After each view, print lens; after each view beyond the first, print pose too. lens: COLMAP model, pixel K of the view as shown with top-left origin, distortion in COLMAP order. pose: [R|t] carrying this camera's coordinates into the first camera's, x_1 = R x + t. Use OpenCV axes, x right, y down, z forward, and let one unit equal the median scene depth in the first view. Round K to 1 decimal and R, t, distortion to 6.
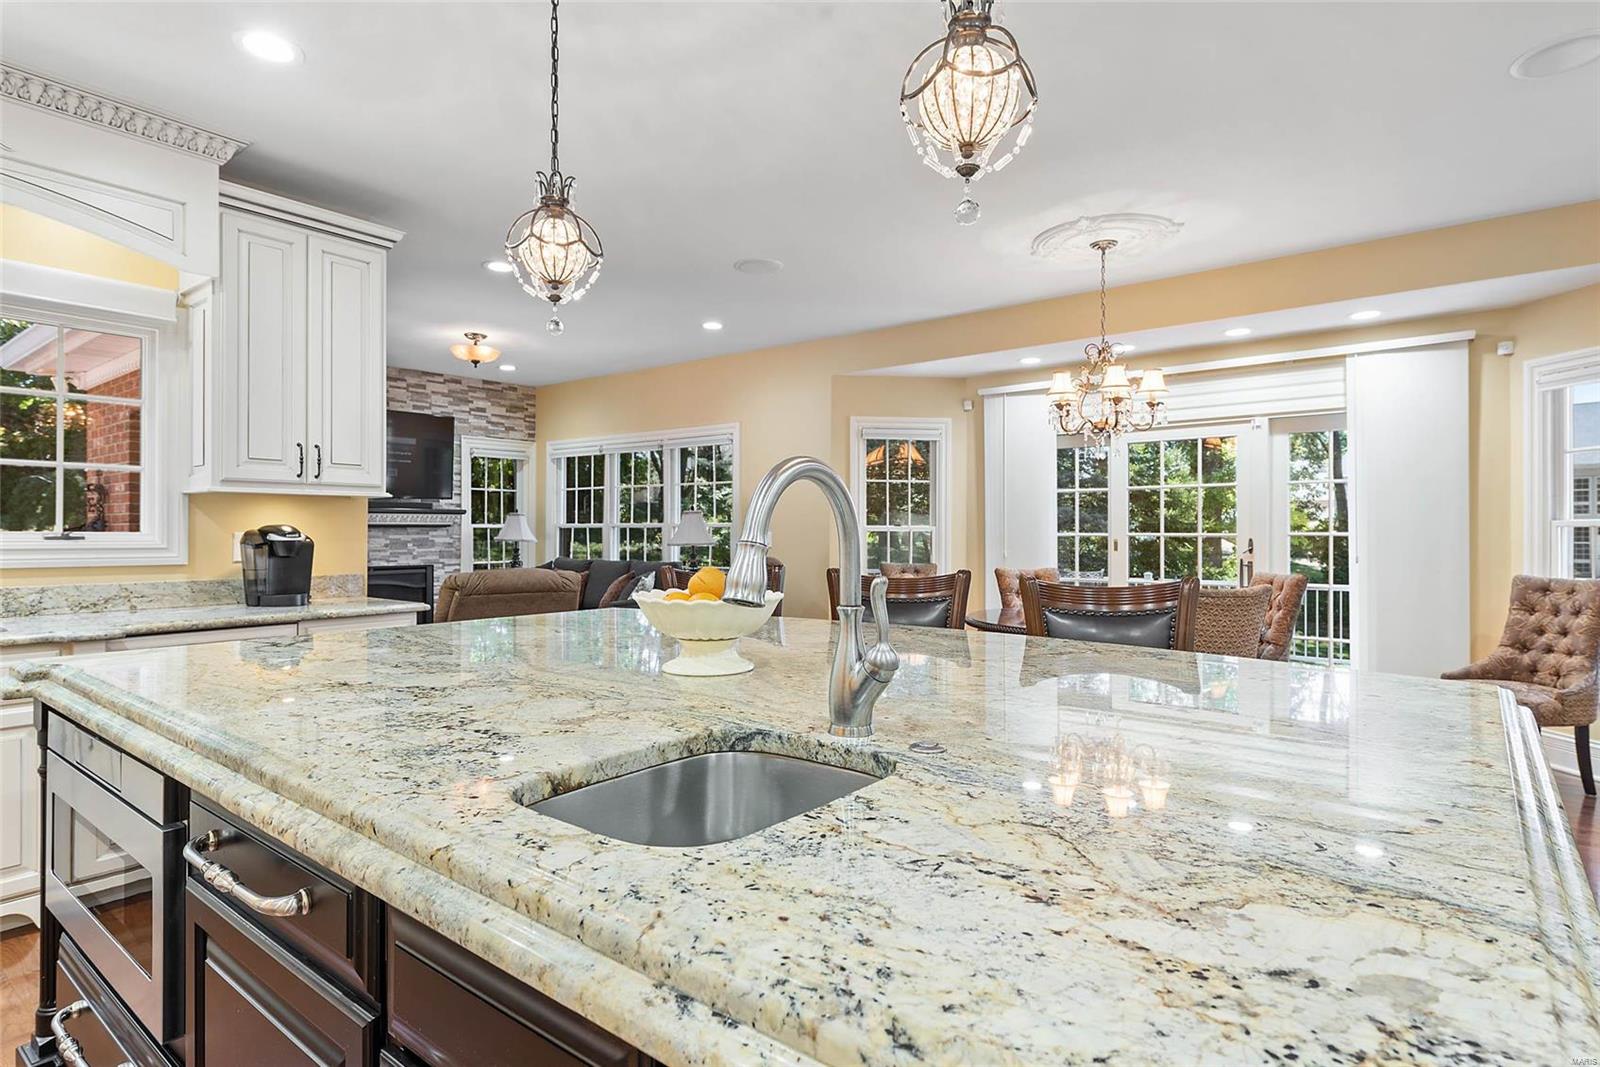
lens RADIAL K [[769.9, 0, 798.4], [0, 769.9, 524.2], [0, 0, 1]] dist [0.019181, 0.000174]
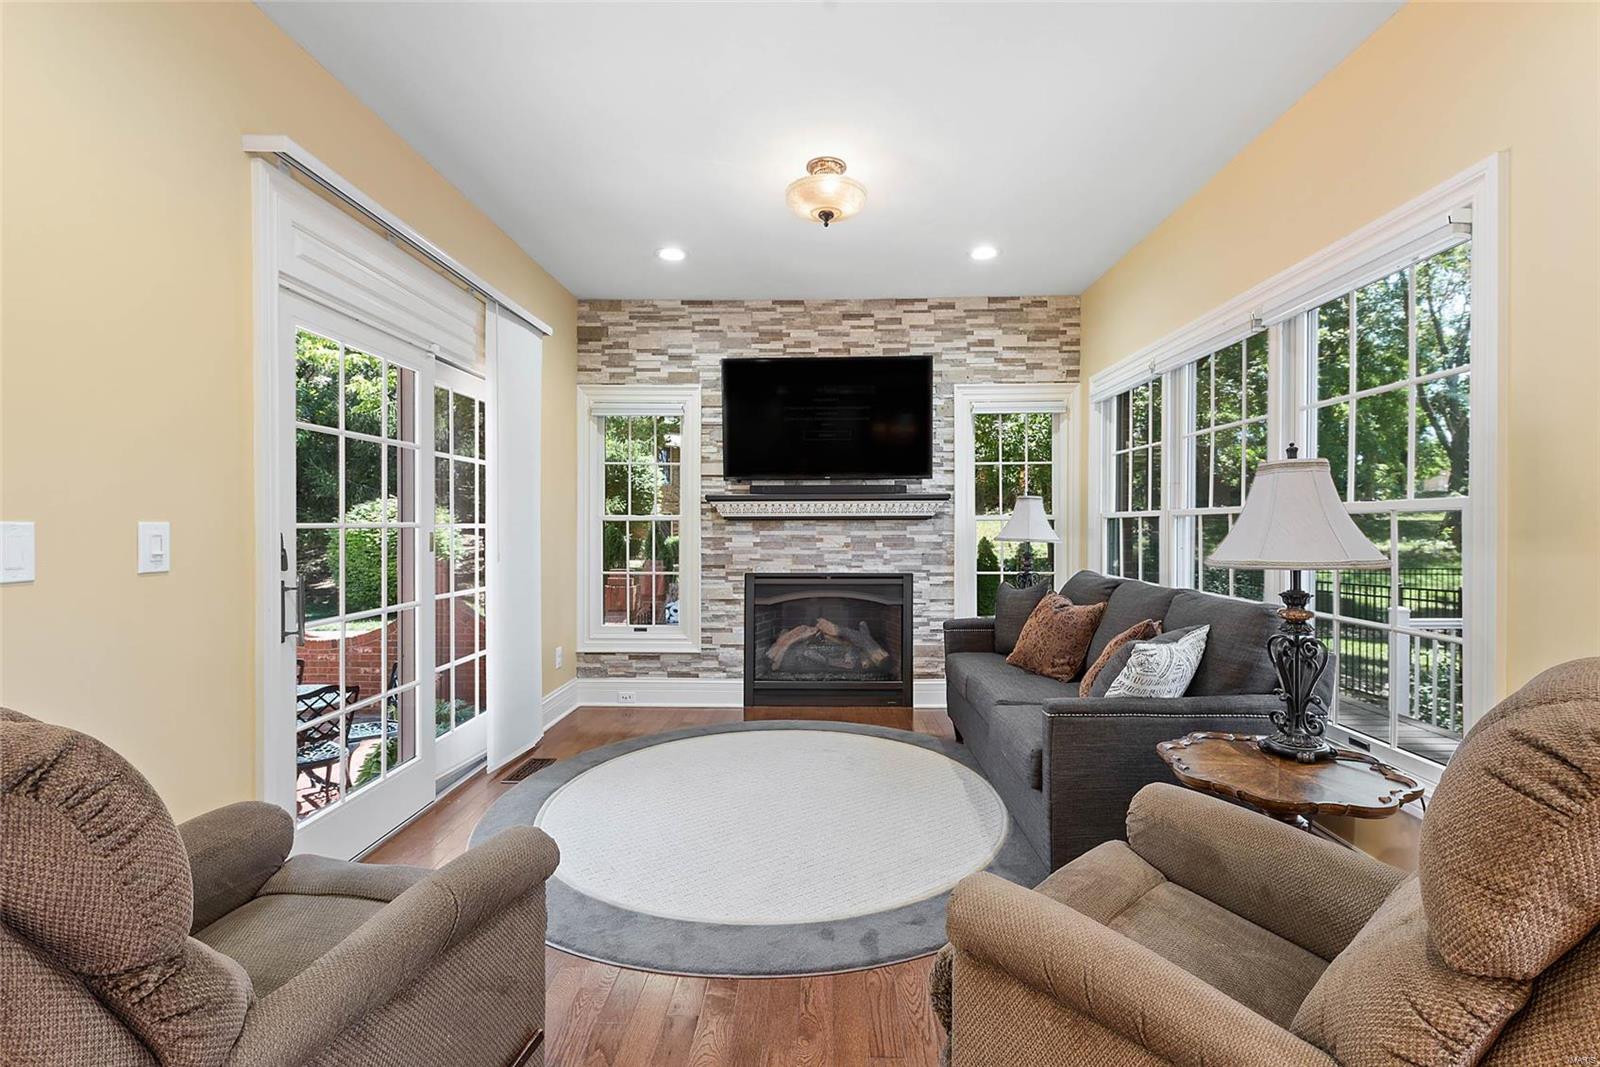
lens RADIAL K [[732.5, 0, 784.6], [0, 732.5, 533.9], [0, 0, 1]] dist [-0.004524, 0.000055]
pose [[0.611055, 0.004060, -0.791578, -0.017815], [0.009805, 0.999871, 0.012698, 0.006853], [0.791528, -0.015520, 0.610936, 0.489645]]
